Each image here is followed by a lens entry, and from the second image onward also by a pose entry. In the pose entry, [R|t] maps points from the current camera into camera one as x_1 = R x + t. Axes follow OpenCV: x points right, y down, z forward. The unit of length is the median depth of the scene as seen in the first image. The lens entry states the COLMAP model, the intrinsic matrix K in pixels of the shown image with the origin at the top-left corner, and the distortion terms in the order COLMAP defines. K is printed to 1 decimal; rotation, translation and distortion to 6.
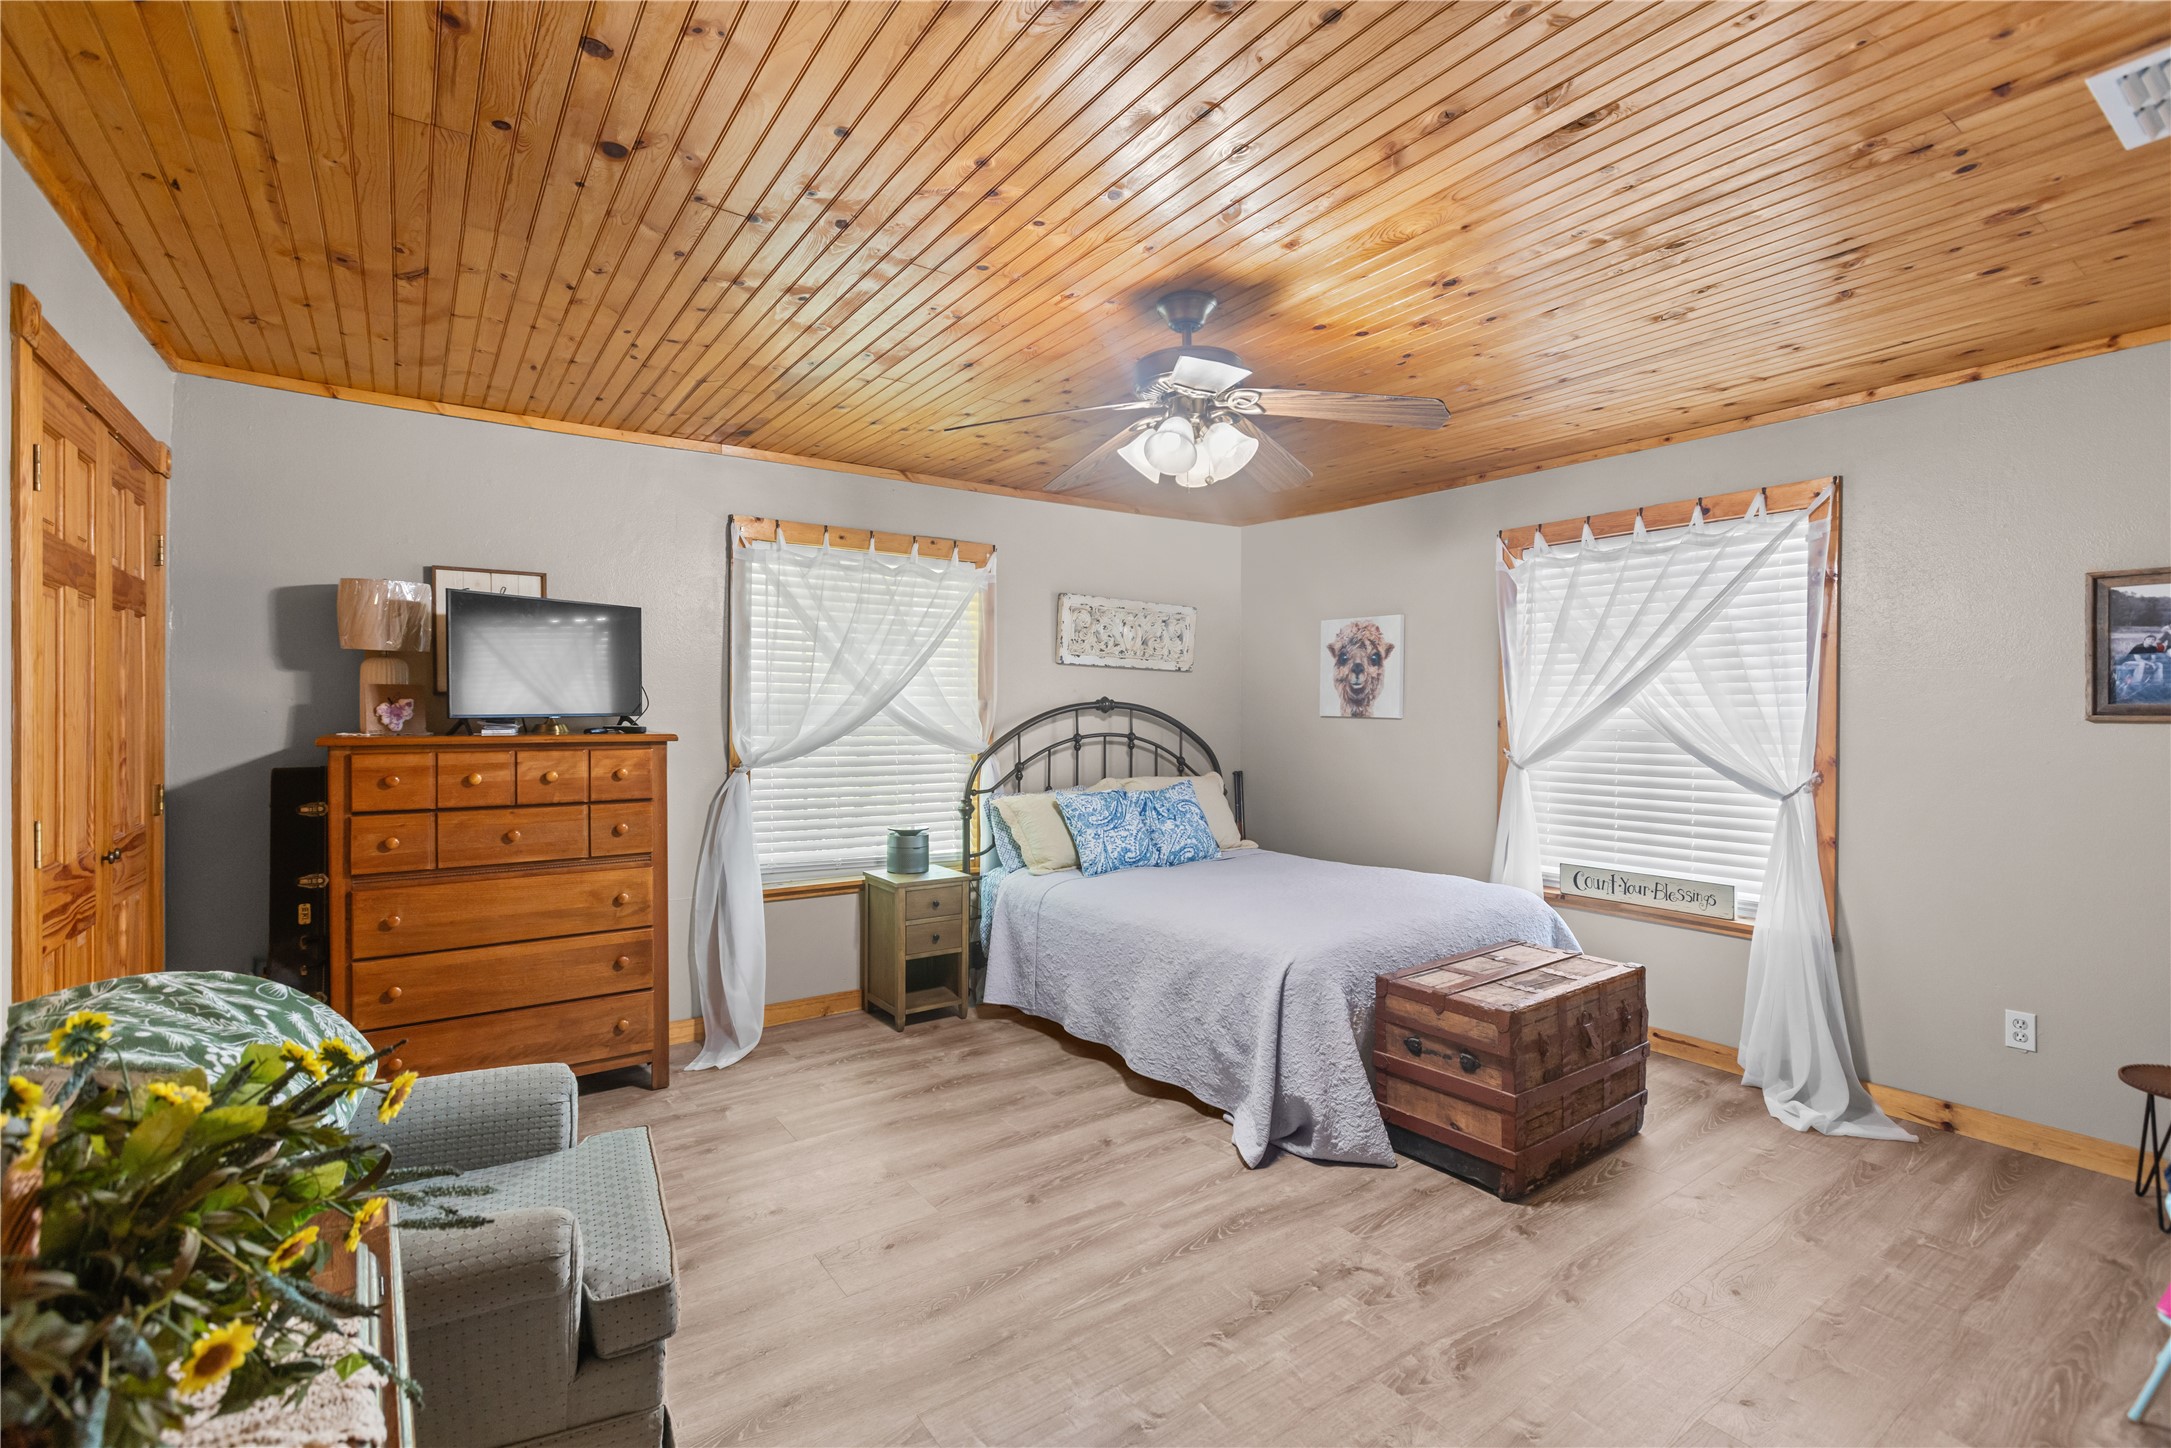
lens RADIAL K [[981.1, 0, 1083.3], [0, 981.1, 713.7], [0, 0, 1]] dist [0.001519, 0.000204]
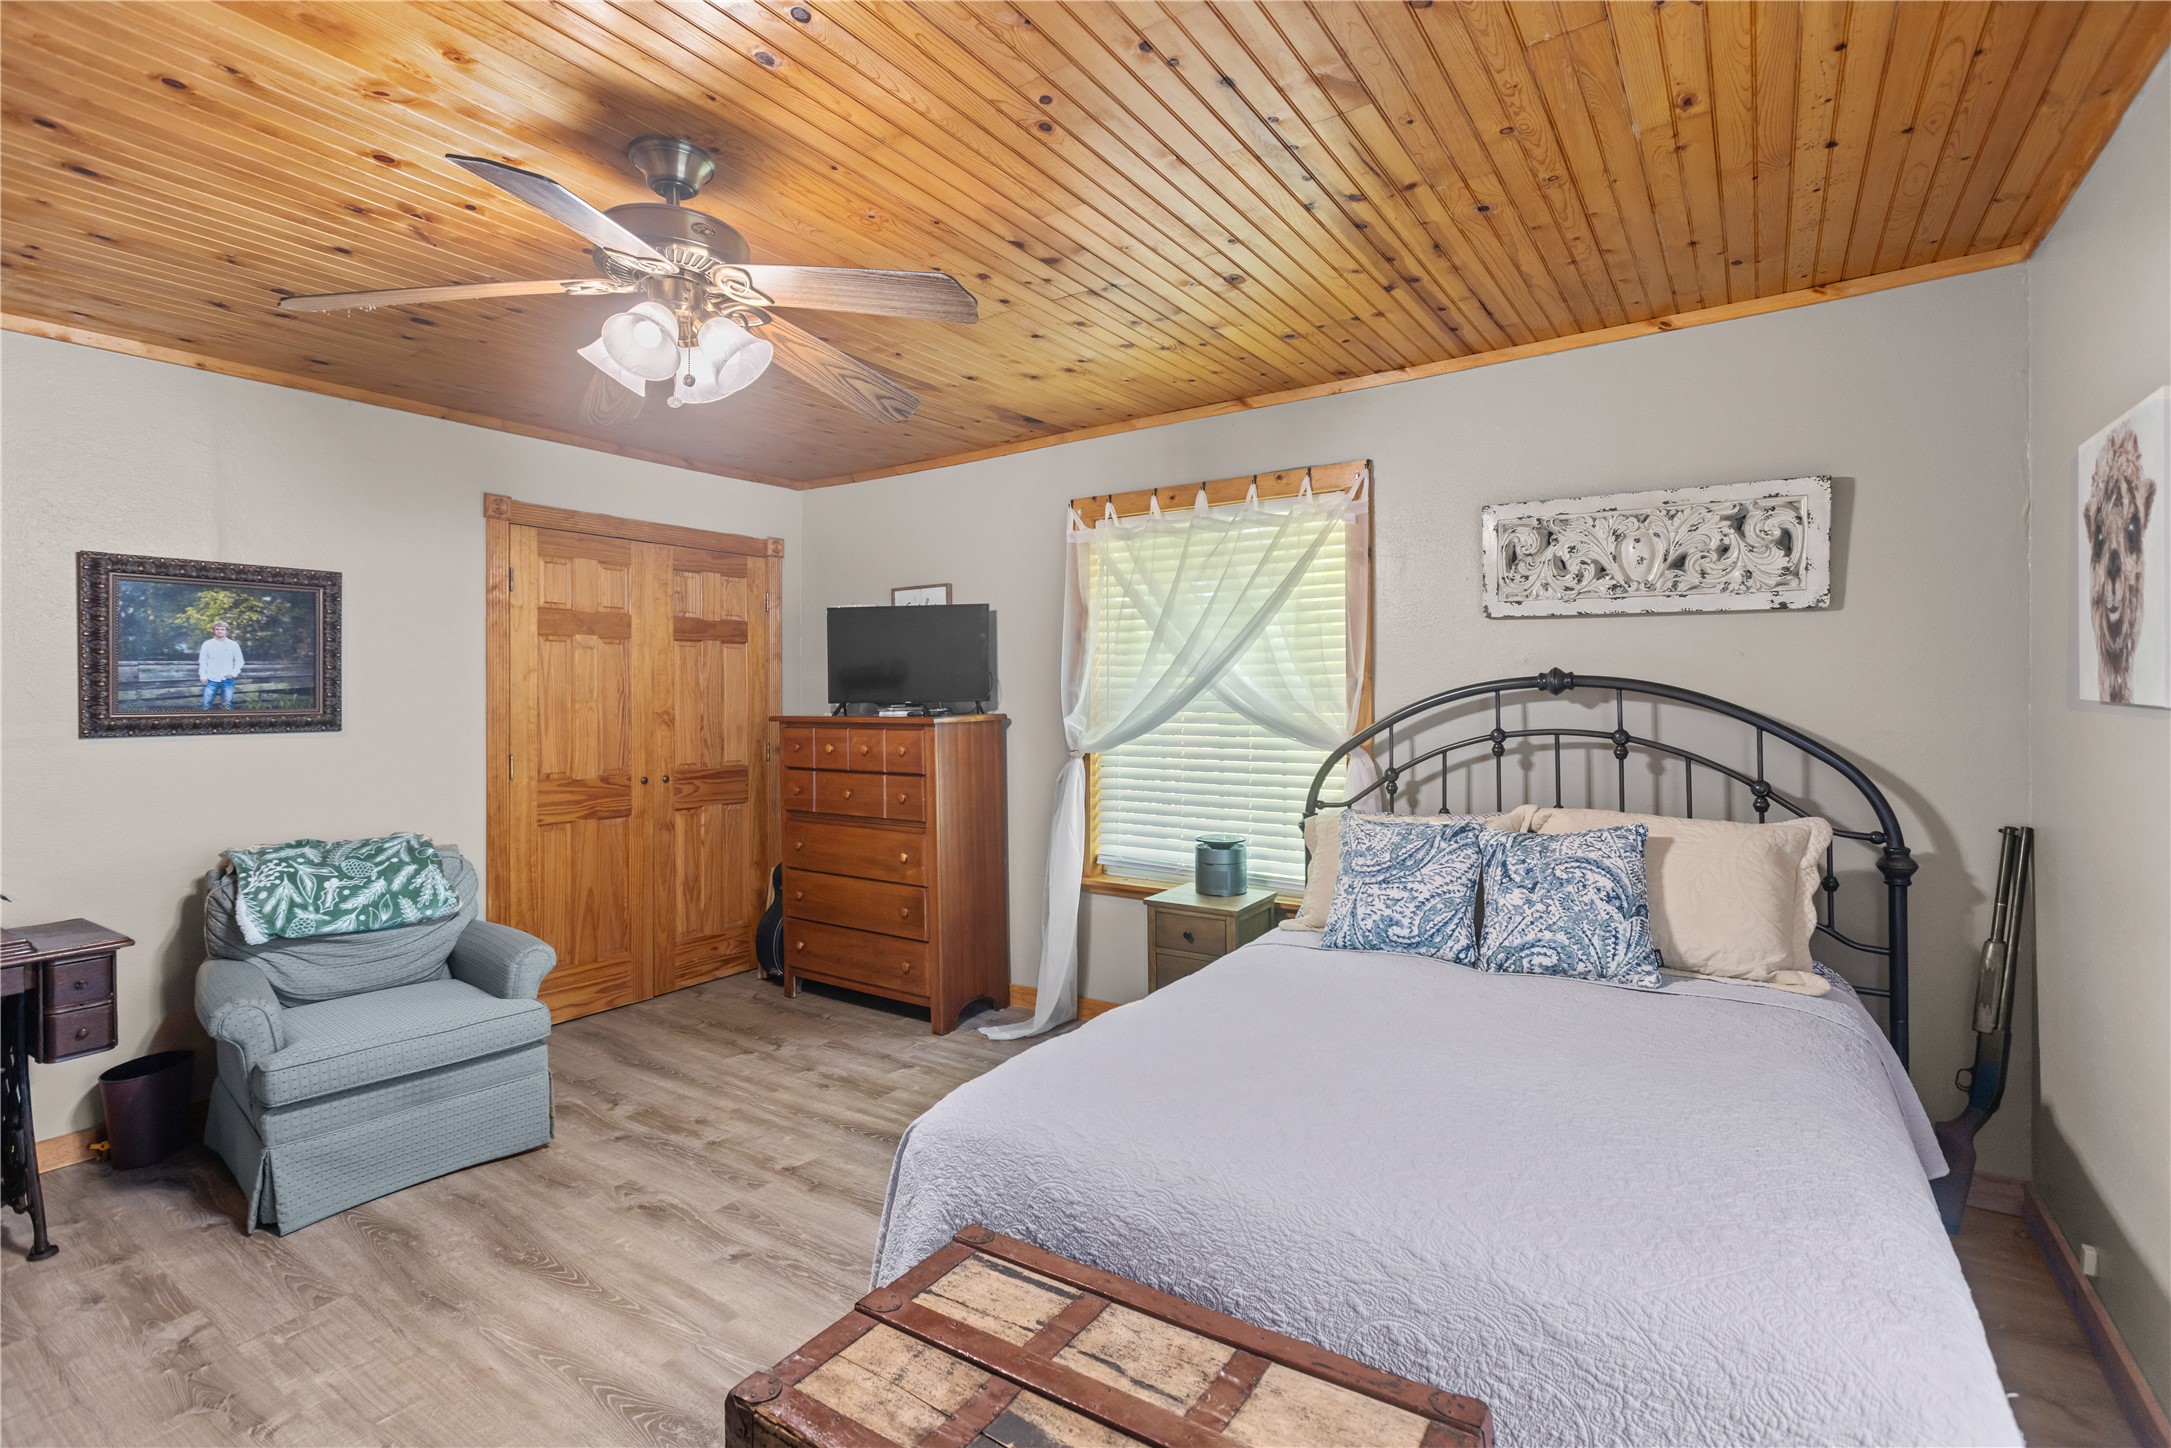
lens RADIAL K [[990.4, 0, 1085.6], [0, 990.4, 686.6], [0, 0, 1]] dist [-0.000835, -0.000339]
pose [[0.357383, -0.012744, -0.933871, 0.513026], [0.005439, 0.999918, -0.011564, -0.000390], [0.933942, -0.000947, 0.357423, 0.563233]]
